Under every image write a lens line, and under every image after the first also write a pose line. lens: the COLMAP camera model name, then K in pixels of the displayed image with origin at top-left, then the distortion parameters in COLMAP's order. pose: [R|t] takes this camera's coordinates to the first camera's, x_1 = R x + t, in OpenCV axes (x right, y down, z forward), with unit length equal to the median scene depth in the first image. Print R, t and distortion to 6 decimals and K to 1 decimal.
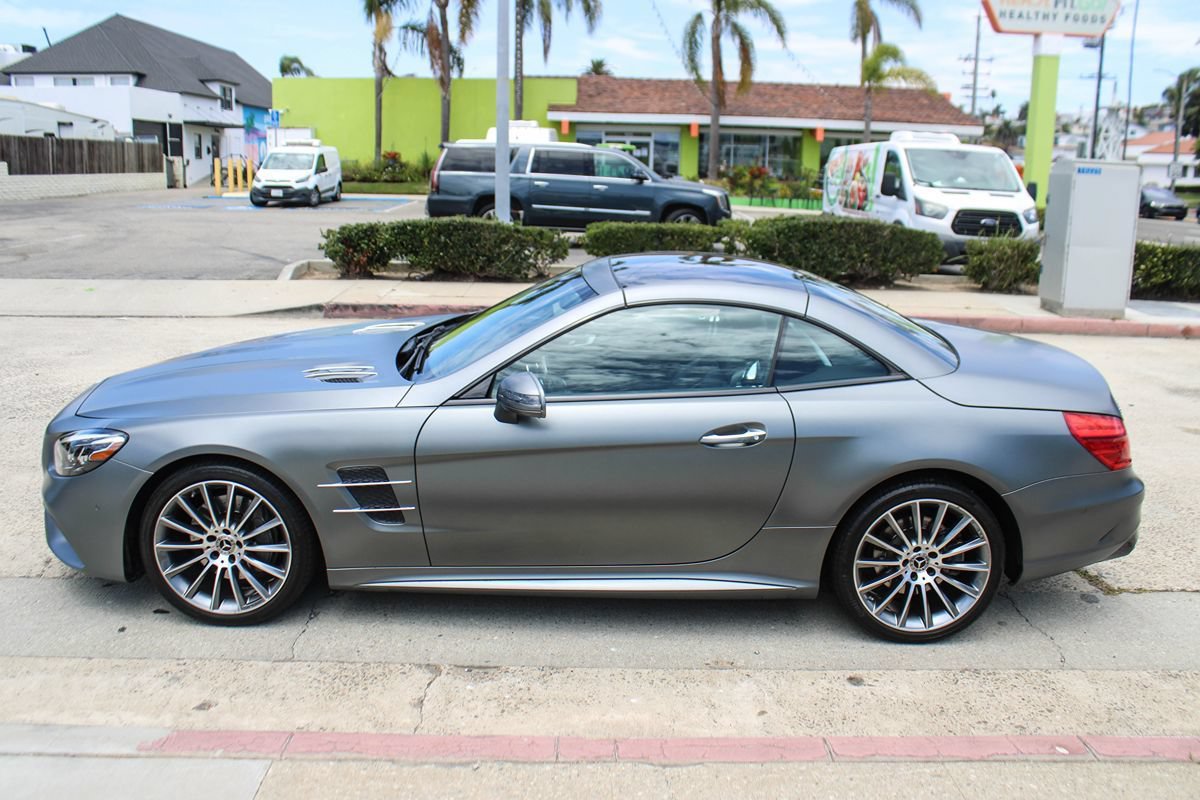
lens RADIAL K [[1113.5, 0, 597.4], [0, 1113.5, 442.8], [0, 0, 1]] dist [-0.083527, 0.000000]
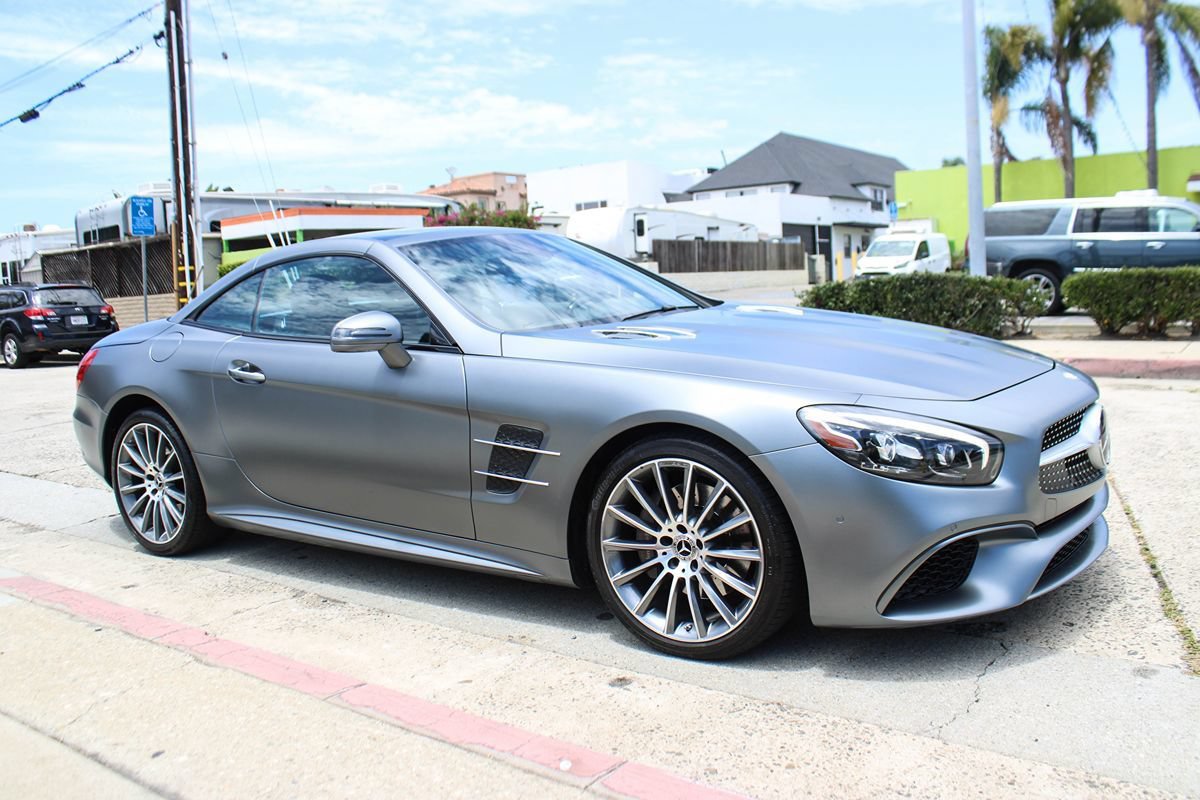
lens RADIAL K [[1094.9, 0, 587.3], [0, 1094.9, 398.0], [0, 0, 1]] dist [-0.065283, 0.019379]
pose [[0.781677, 0.017418, -0.623440, 0.191649], [-0.107498, 0.988413, -0.107167, 0.028308], [0.614349, 0.150789, 0.774492, 0.097098]]
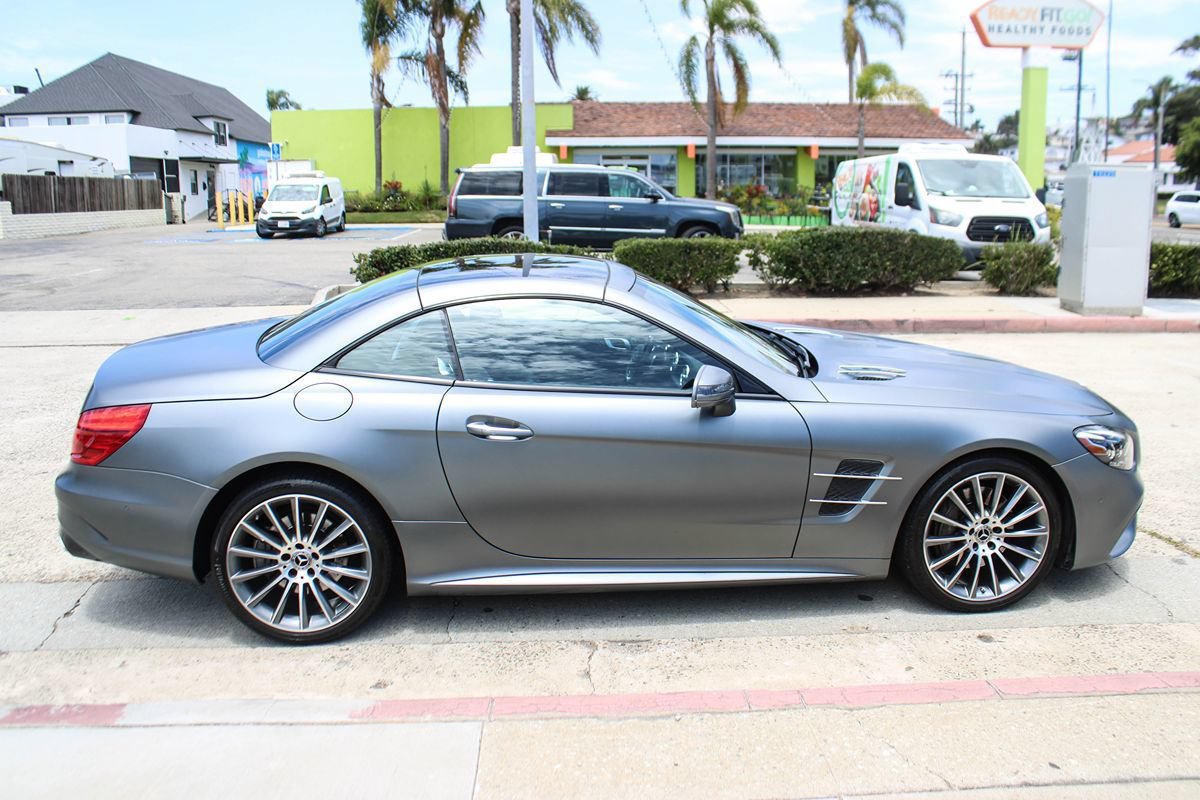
lens RADIAL K [[1113.5, 0, 596.2], [0, 1113.5, 453.4], [0, 0, 1]] dist [-0.083527, 0.000000]
pose [[0.999268, -0.033442, 0.018590, -0.043625], [0.033722, 0.999319, -0.014970, 0.011037], [-0.018077, 0.015586, 0.999715, -0.016388]]
